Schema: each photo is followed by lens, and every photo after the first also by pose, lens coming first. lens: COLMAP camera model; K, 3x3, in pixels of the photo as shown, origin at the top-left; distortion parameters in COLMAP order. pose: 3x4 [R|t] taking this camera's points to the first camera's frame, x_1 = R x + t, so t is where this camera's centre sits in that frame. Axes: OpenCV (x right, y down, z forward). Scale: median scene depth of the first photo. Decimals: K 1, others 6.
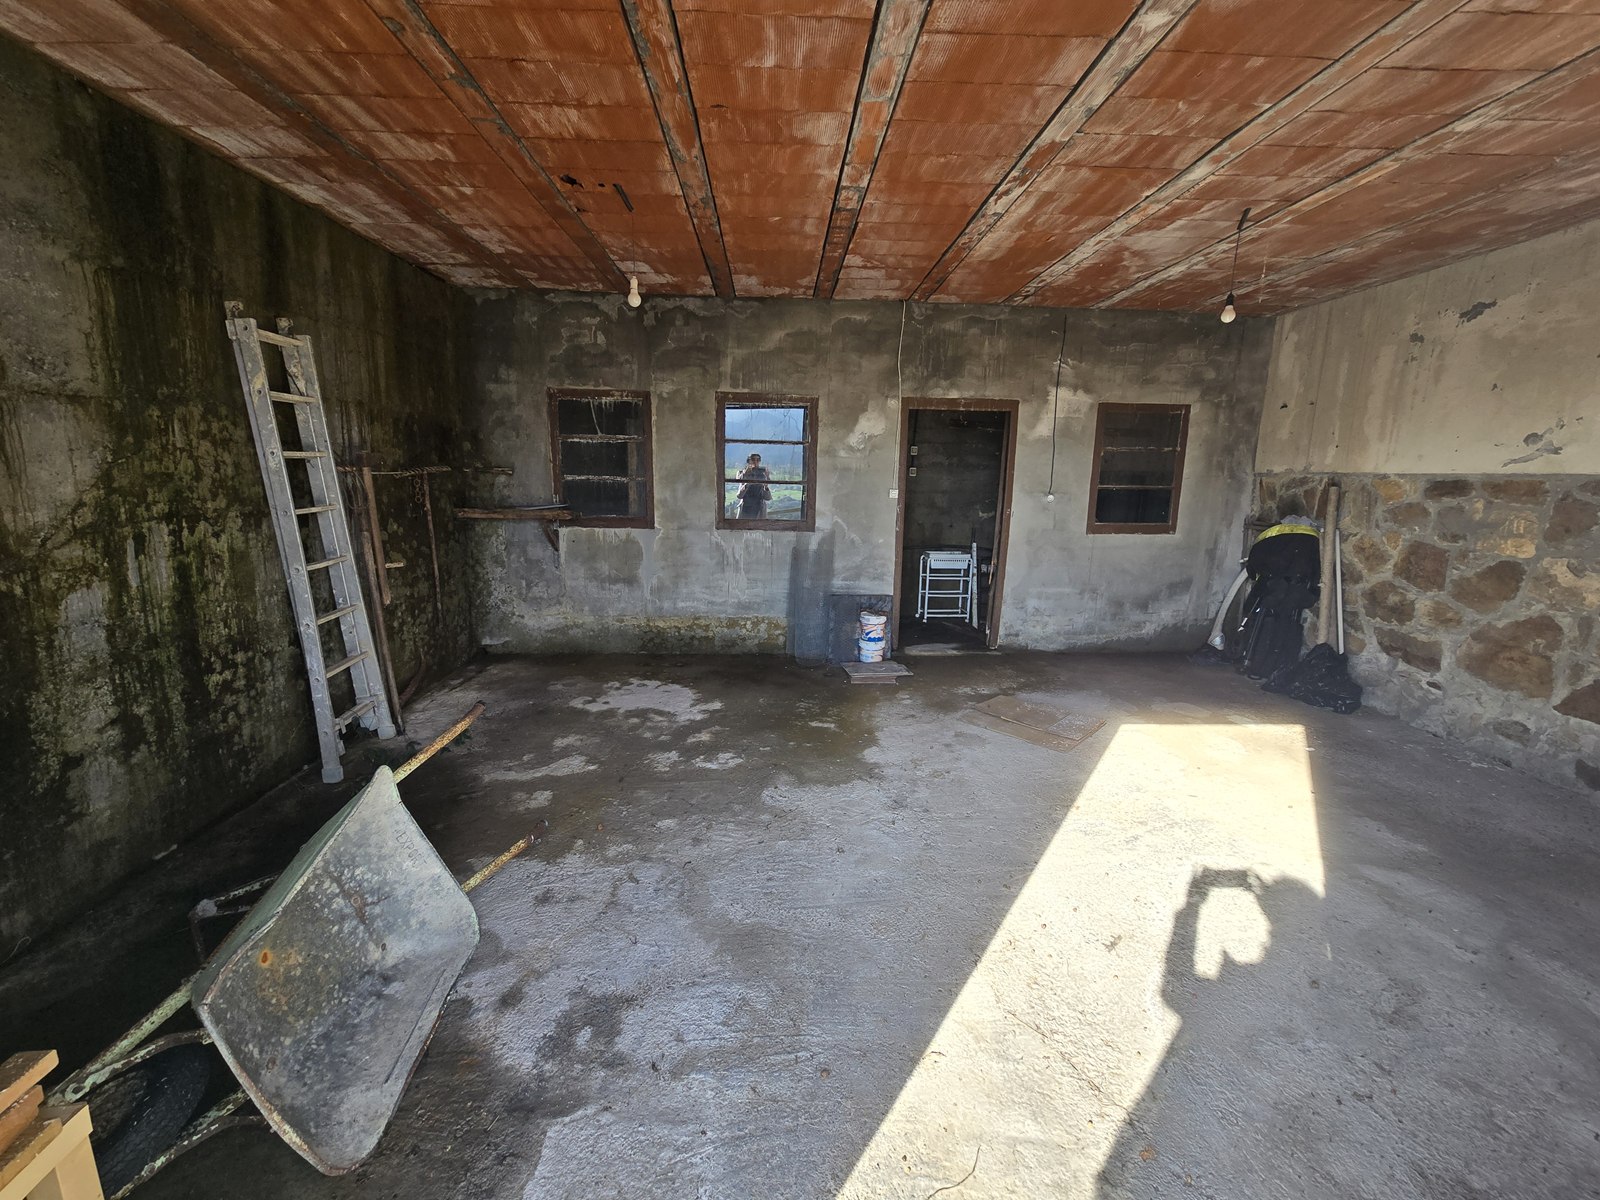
lens RADIAL K [[647.4, 0, 801.6], [0, 647.4, 595.9], [0, 0, 1]] dist [-0.002809, -0.000525]
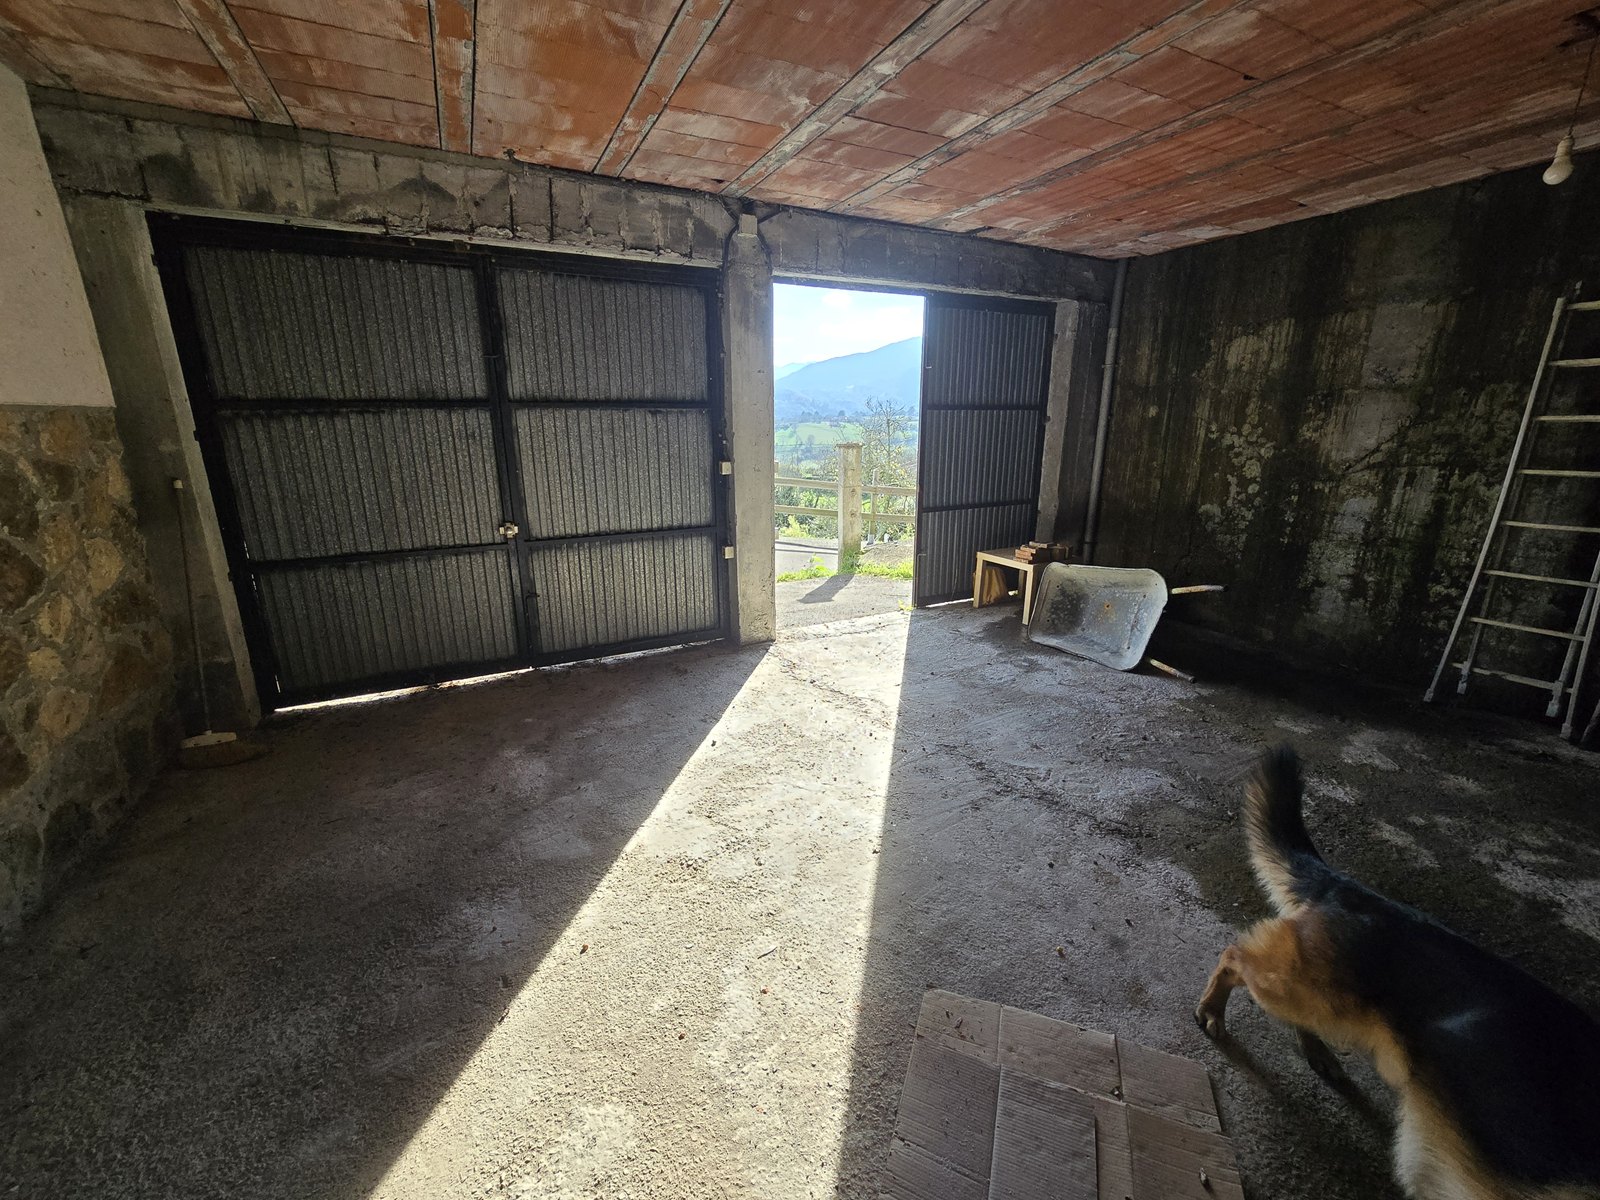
lens RADIAL K [[647.4, 0, 801.6], [0, 647.4, 595.9], [0, 0, 1]] dist [-0.002809, -0.000525]
pose [[-0.912008, 0.088258, -0.400566, 0.994272], [-0.096606, 0.902885, 0.418887, -0.345421], [0.398635, 0.420725, -0.814911, 1.842880]]
